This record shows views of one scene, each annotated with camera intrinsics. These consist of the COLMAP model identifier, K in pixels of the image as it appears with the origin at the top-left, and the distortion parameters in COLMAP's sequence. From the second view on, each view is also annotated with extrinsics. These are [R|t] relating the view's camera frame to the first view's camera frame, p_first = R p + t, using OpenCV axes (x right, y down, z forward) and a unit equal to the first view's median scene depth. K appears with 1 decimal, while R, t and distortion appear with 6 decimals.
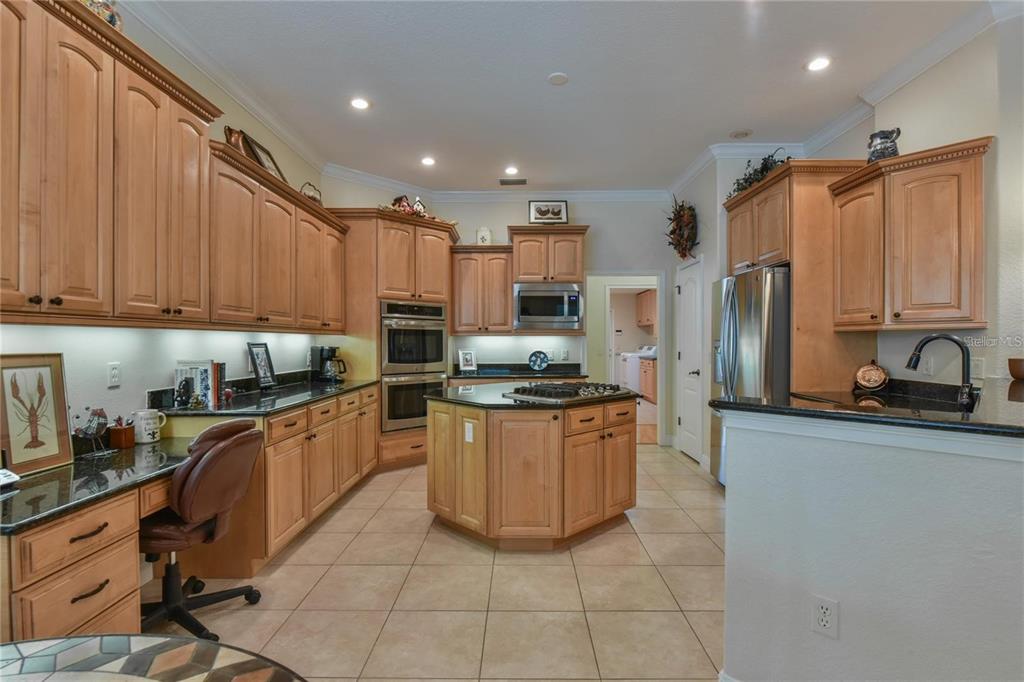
lens RADIAL K [[483.1, 0, 516.2], [0, 483.1, 343.0], [0, 0, 1]] dist [-0.003348, 0.000077]
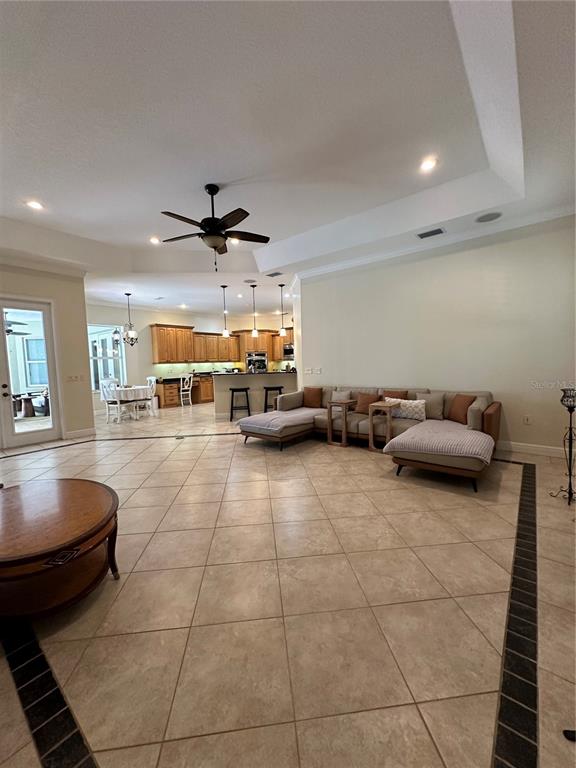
lens RADIAL K [[306.8, 0, 288.7], [0, 306.8, 381.6], [0, 0, 1]] dist [0.001438, 0.000386]
pose [[0.787438, 0.016892, -0.616162, 1.535429], [0.024430, 0.997984, 0.058581, 0.004665], [0.615909, -0.061182, 0.785438, -0.754537]]
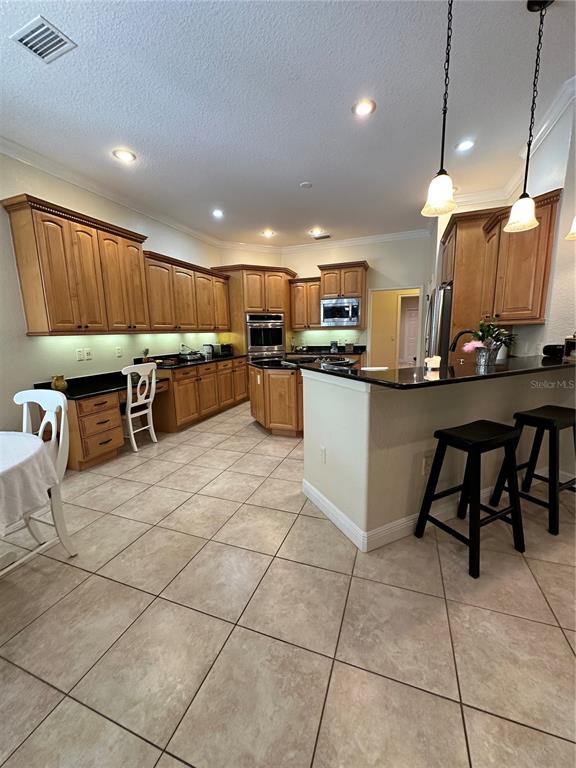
lens RADIAL K [[306.8, 0, 286.4], [0, 306.8, 384.3], [0, 0, 1]] dist [0.001438, 0.000386]
pose [[0.938918, 0.038807, -0.341947, 0.305733], [0.019816, 0.985877, 0.166296, -0.010457], [0.343571, -0.162914, 0.924888, -0.131493]]
